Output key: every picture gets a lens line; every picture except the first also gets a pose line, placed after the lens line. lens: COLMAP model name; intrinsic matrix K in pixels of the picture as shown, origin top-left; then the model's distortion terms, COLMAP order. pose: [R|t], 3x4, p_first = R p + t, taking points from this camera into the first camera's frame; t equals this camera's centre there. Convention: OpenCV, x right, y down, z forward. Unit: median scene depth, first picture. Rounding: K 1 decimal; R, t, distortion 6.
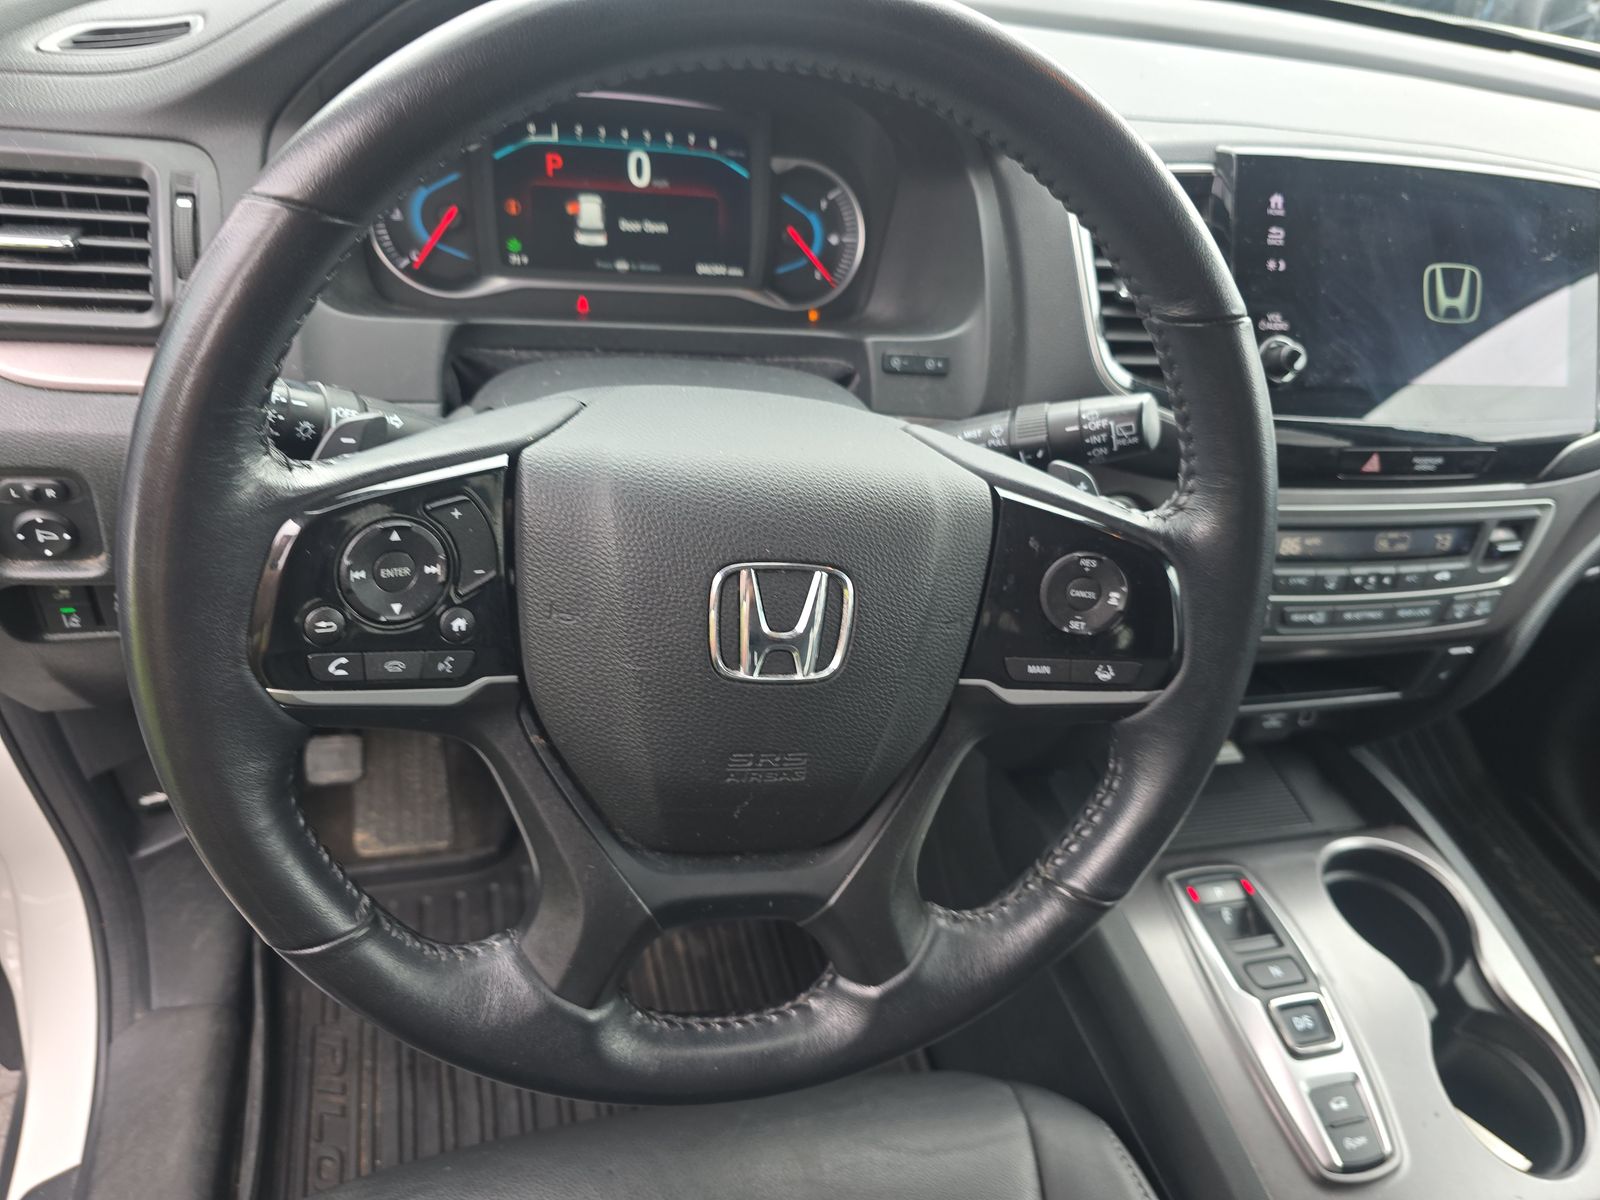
lens RADIAL K [[1061.7, 0, 853.4], [0, 1061.7, 552.1], [0, 0, 1]] dist [0.024142, -0.015147]
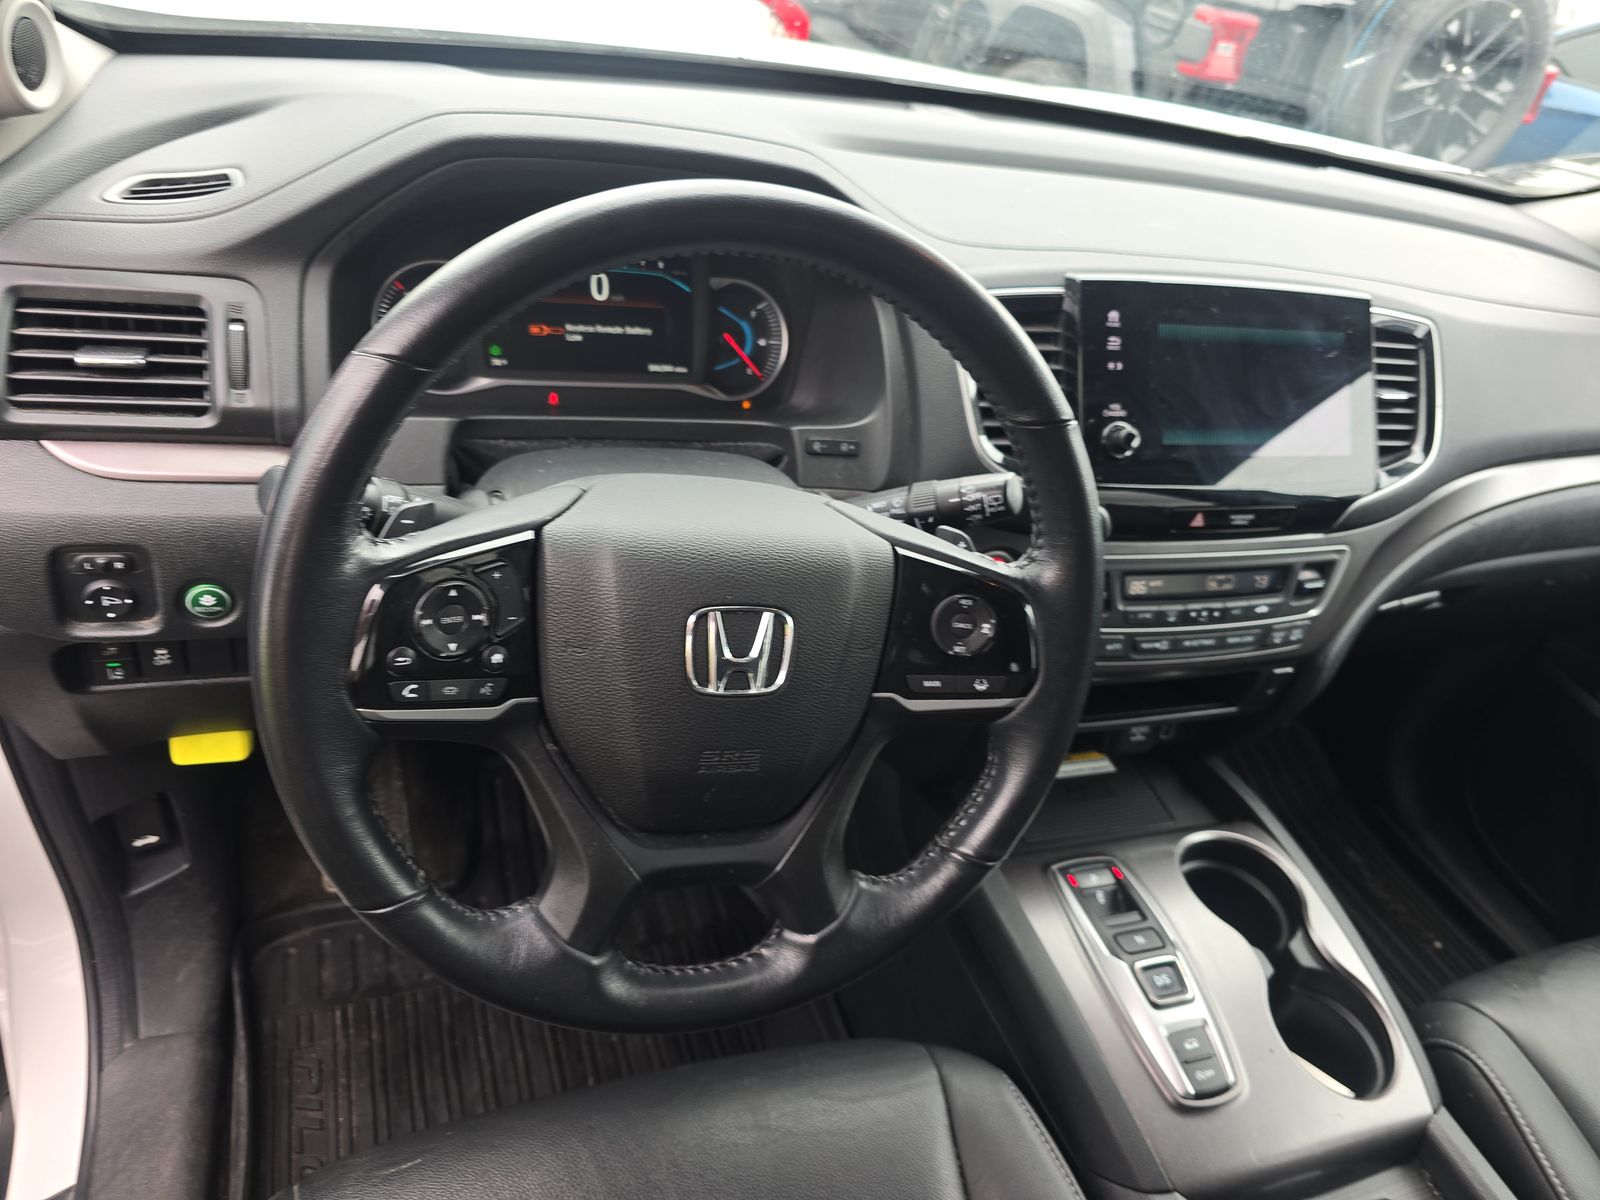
lens RADIAL K [[1061.7, 0, 850.4], [0, 1061.7, 564.6], [0, 0, 1]] dist [0.024142, -0.015147]
pose [[0.996877, -0.019806, 0.076441, -0.017155], [0.022656, 0.999073, -0.036591, 0.005707], [-0.075645, 0.038209, 0.996402, -0.218367]]
